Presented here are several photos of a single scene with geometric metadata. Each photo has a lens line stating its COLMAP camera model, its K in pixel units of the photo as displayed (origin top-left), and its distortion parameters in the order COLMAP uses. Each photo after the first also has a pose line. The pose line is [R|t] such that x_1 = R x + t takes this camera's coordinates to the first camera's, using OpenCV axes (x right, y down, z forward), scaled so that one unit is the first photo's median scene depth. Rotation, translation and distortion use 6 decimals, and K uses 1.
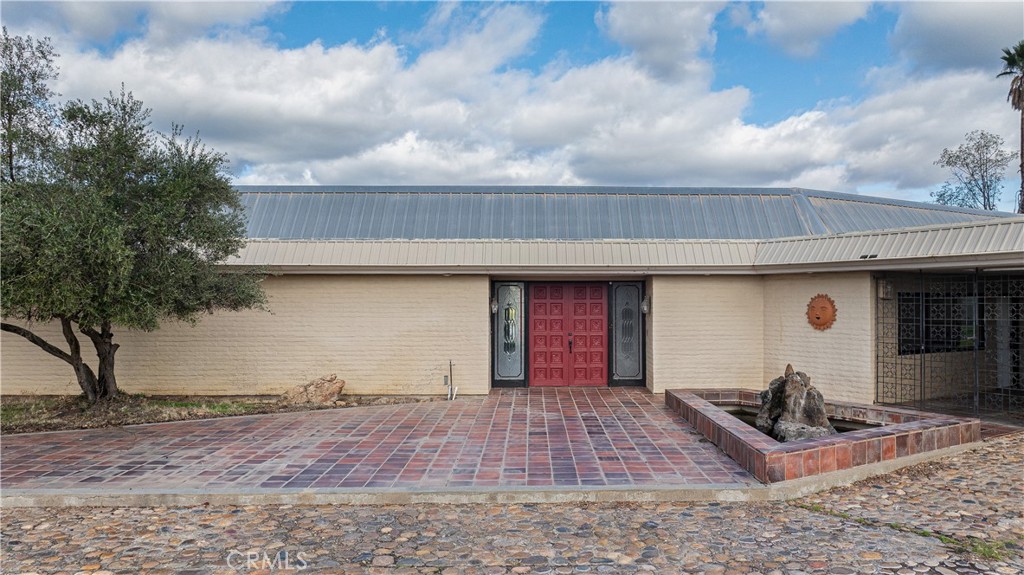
lens RADIAL K [[755.3, 0, 512.8], [0, 755.3, 291.0], [0, 0, 1]] dist [-0.000910, -0.000596]
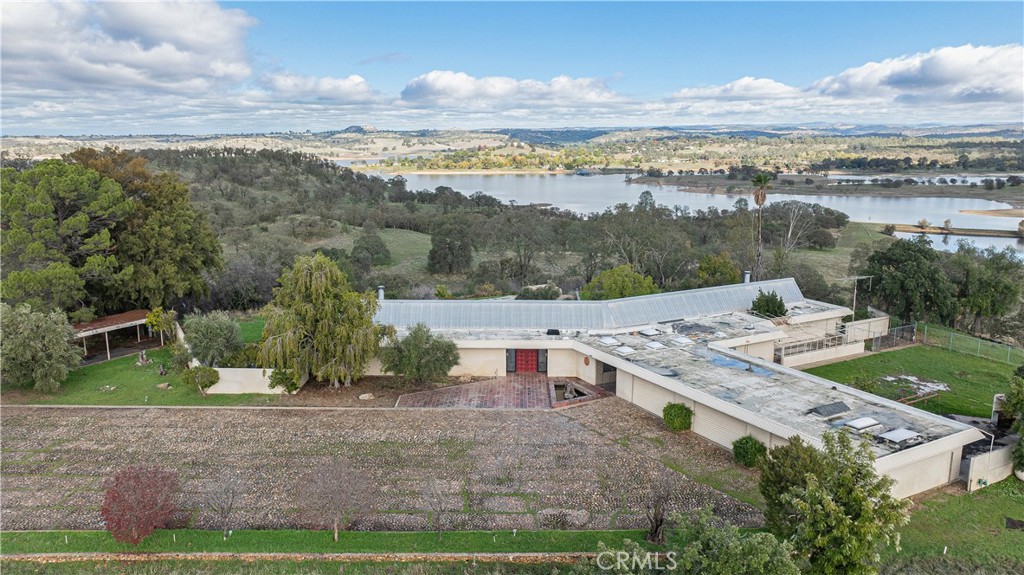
lens RADIAL K [[755.3, 0, 510.2], [0, 755.3, 288.0], [0, 0, 1]] dist [-0.000910, -0.000596]
pose [[0.999639, 0.022579, 0.014568, -0.094968], [-0.025119, 0.977778, 0.208135, -1.374162], [-0.009544, -0.208425, 0.977992, -3.358065]]
